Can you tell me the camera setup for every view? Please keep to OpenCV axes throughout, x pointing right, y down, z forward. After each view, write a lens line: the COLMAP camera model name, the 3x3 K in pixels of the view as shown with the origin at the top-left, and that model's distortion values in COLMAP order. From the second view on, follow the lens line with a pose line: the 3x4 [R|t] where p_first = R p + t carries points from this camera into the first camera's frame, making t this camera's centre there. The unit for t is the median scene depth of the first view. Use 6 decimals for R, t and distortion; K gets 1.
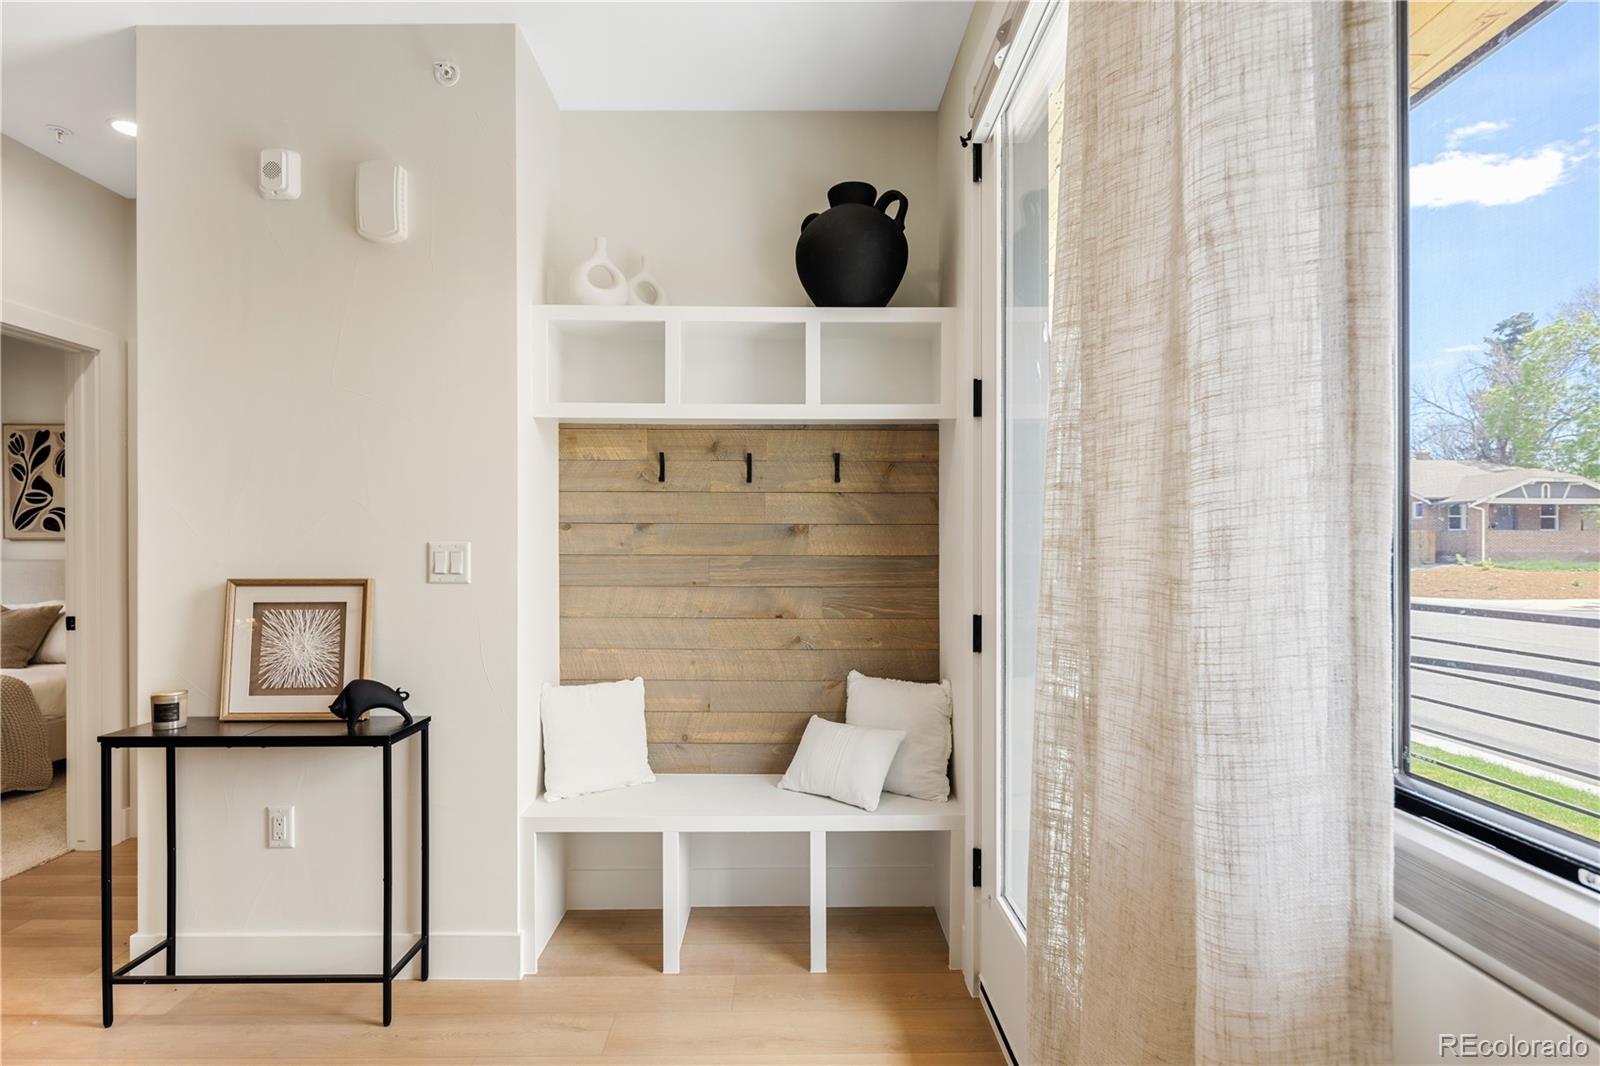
lens RADIAL K [[788.0, 0, 798.5], [0, 788.0, 548.3], [0, 0, 1]] dist [-0.000808, -0.000435]
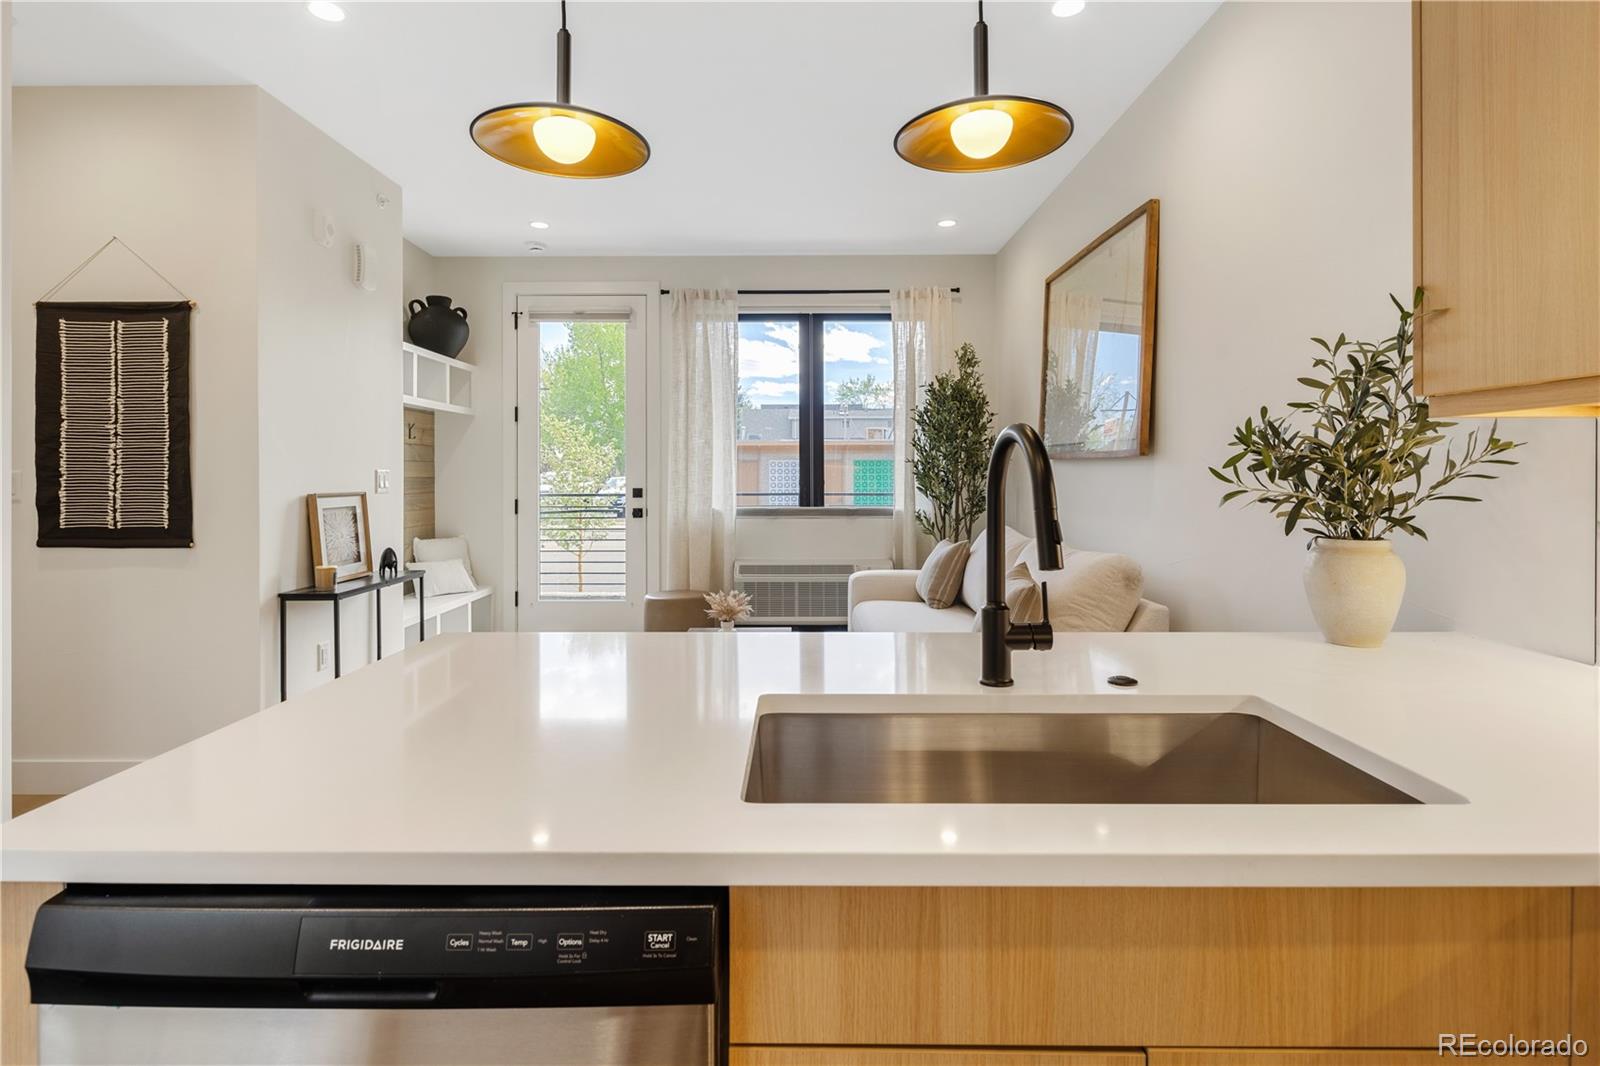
lens RADIAL K [[776.2, 0, 798.5], [0, 776.2, 473.6], [0, 0, 1]] dist [0.000020, -0.000207]
pose [[0.014491, -0.000616, 0.999895, -1.798603], [0.005006, 0.999987, 0.000544, 0.003969], [-0.999882, 0.004997, 0.014494, 0.045660]]
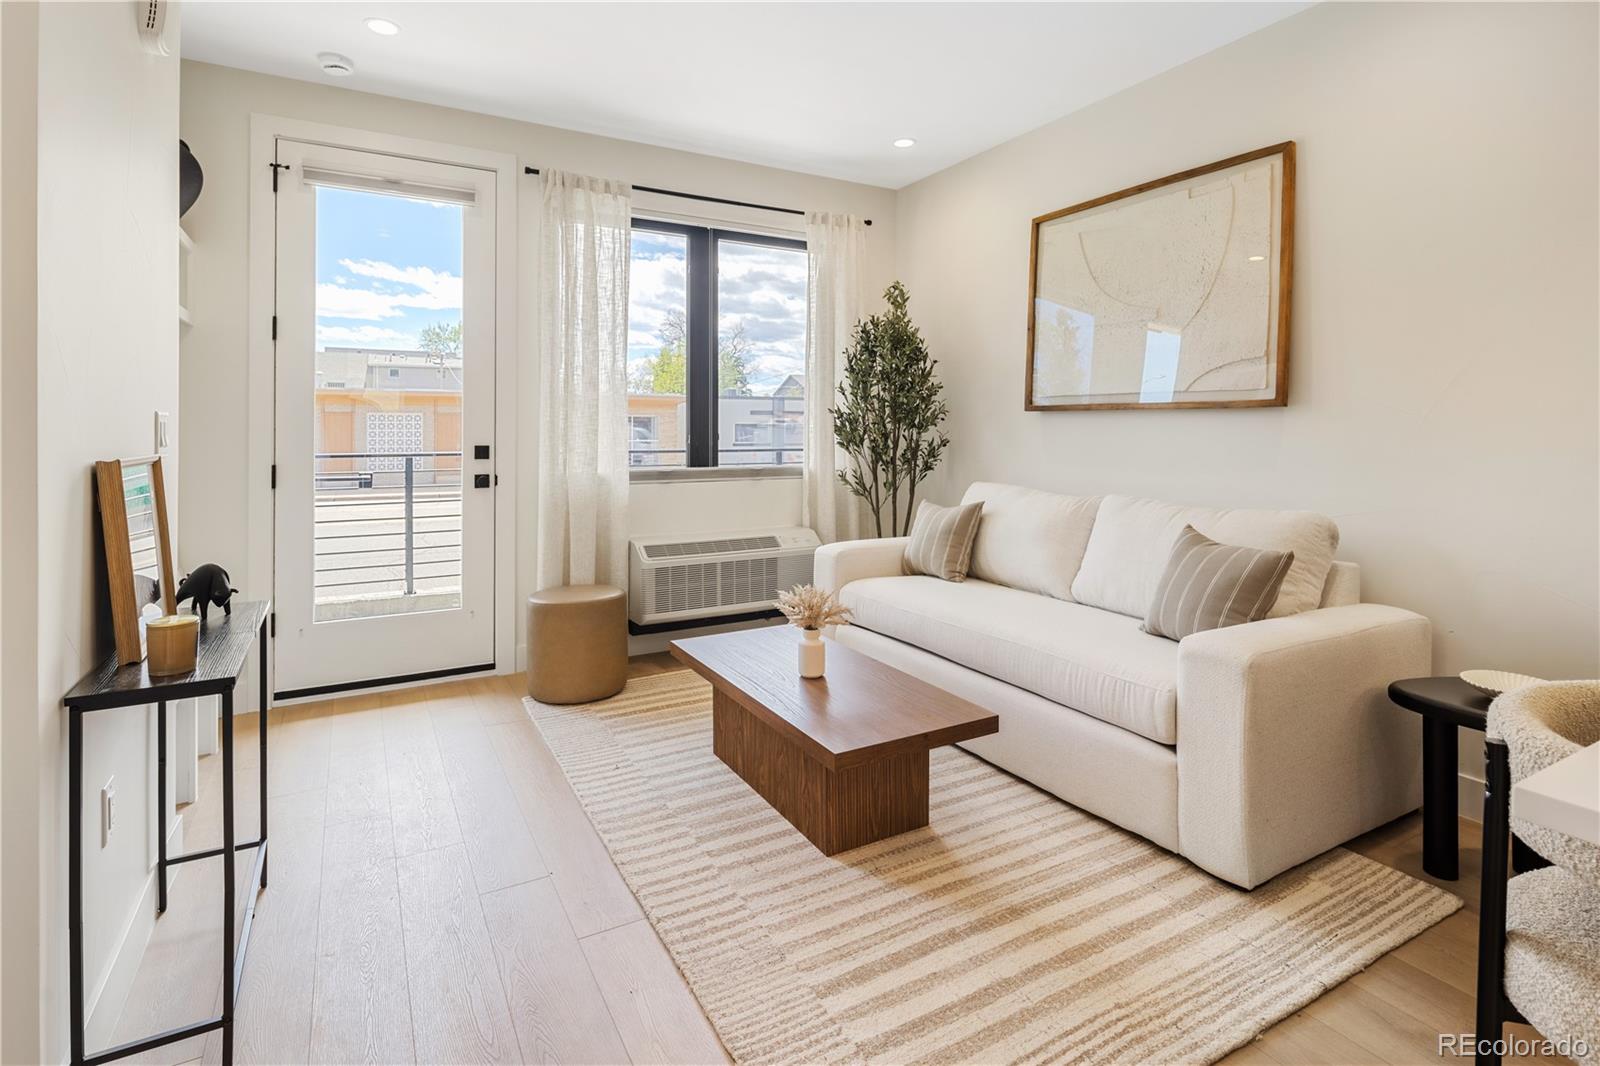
lens RADIAL K [[779.5, 0, 792.6], [0, 779.5, 427.1], [0, 0, 1]] dist [0.000526, -0.000705]
pose [[-0.474902, 0.001940, 0.880037, -1.307836], [0.001219, 0.999998, -0.001547, 0.010014], [-0.880038, 0.000338, -0.474903, 0.660473]]
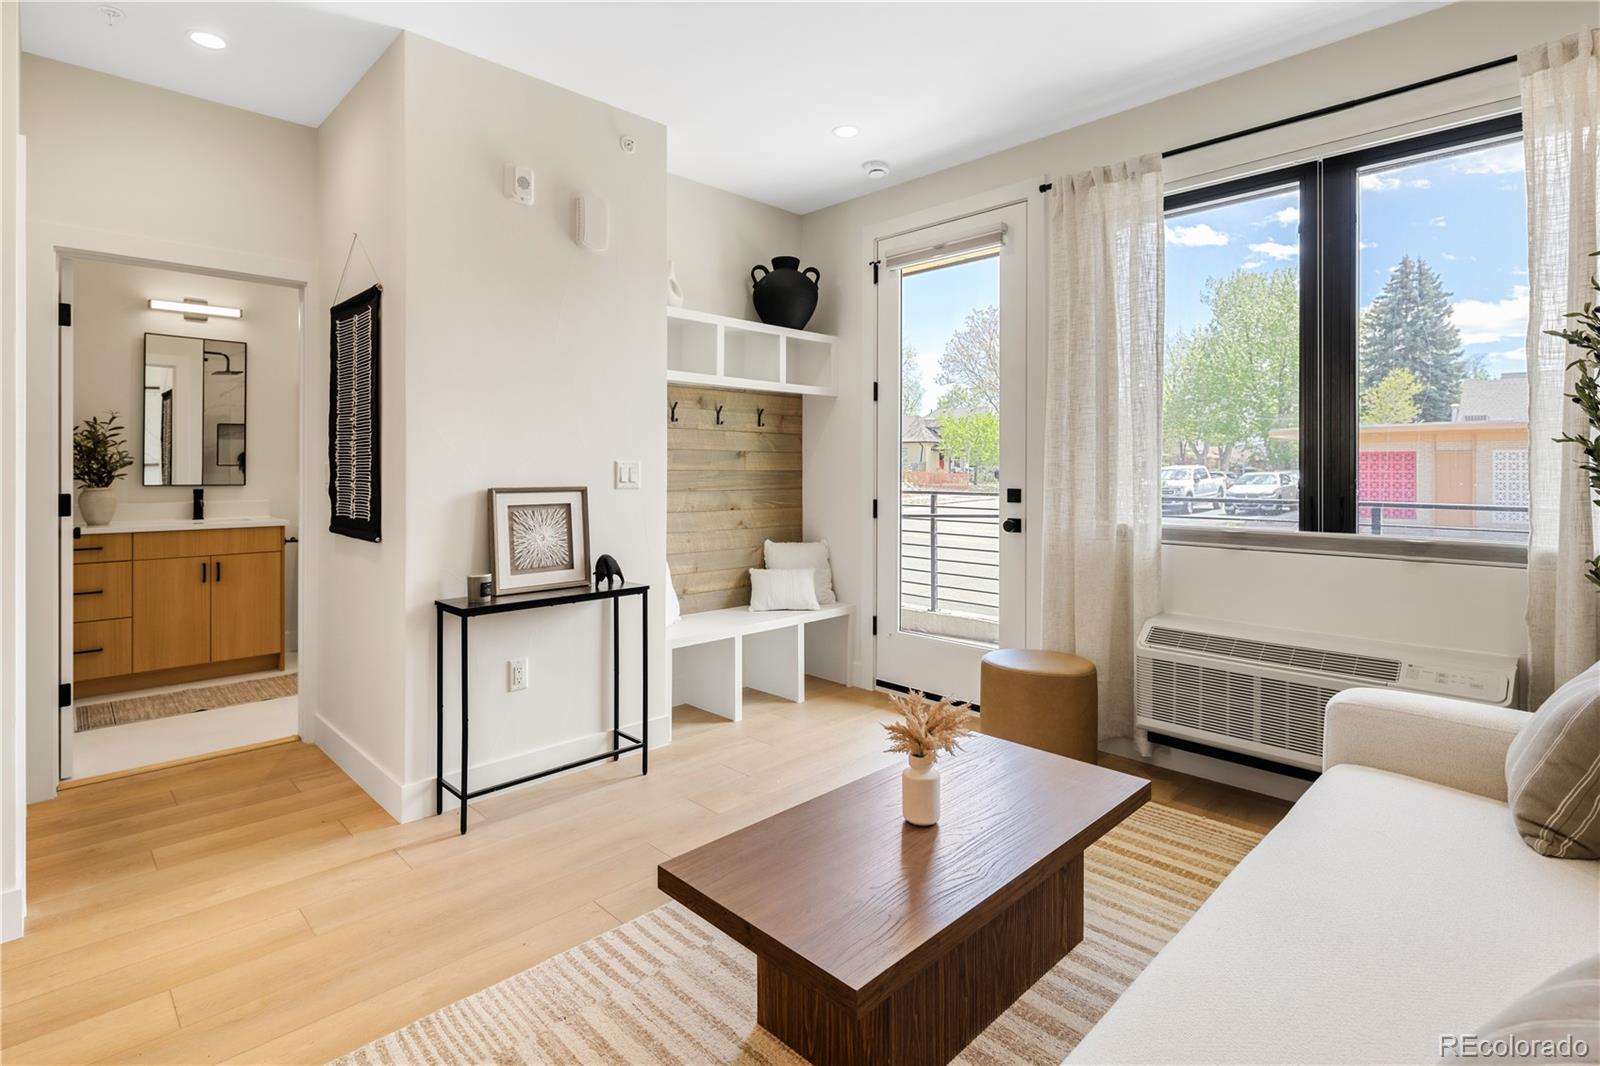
lens RADIAL K [[780.8, 0, 789.0], [0, 780.8, 465.3], [0, 0, 1]] dist [0.001504, -0.001361]
pose [[0.725451, 0.003609, 0.688265, -1.032828], [0.000054, 0.999986, -0.005301, 0.006839], [-0.688274, 0.003883, 0.725440, -0.228209]]
